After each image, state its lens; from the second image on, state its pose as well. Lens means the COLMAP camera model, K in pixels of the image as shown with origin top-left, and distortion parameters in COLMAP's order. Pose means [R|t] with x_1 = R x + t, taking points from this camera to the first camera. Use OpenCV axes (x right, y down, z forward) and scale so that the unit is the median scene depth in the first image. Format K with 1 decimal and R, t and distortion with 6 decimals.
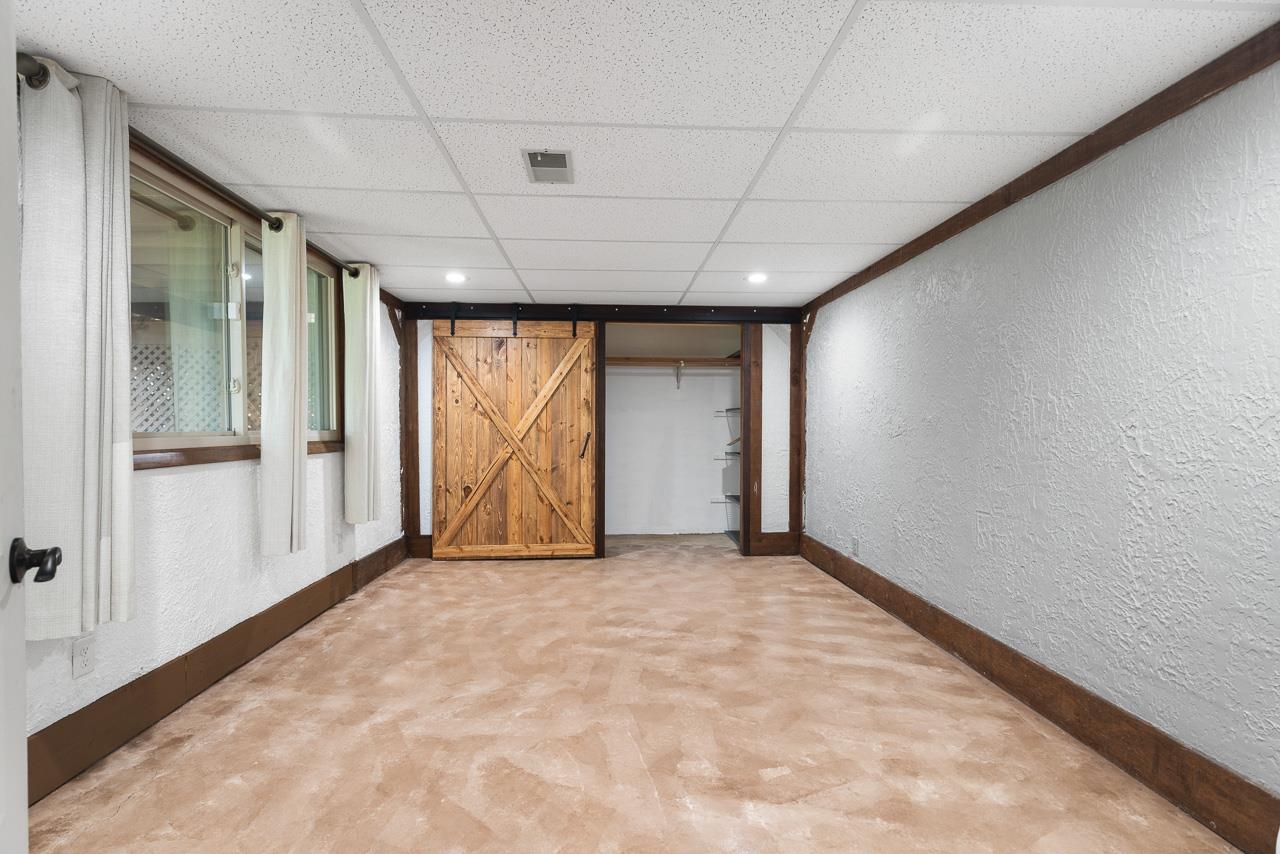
lens RADIAL K [[574.9, 0, 636.6], [0, 574.9, 418.9], [0, 0, 1]] dist [0.004189, -0.000091]
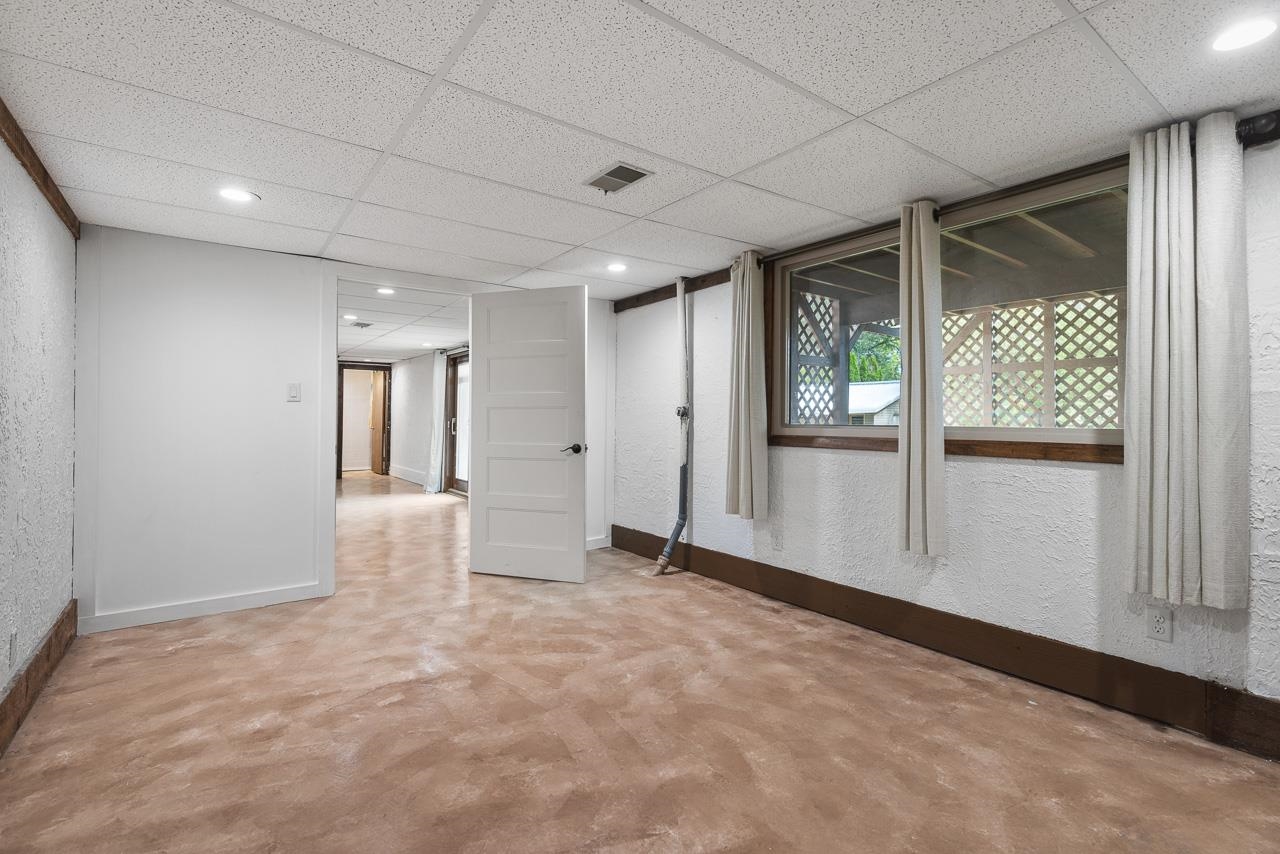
lens RADIAL K [[574.9, 0, 636.6], [0, 574.9, 418.9], [0, 0, 1]] dist [0.004189, -0.000091]
pose [[-0.832905, -0.002362, -0.553411, 0.385143], [0.002877, 0.999959, -0.008598, 0.017572], [0.553409, -0.008753, -0.832864, 1.842630]]
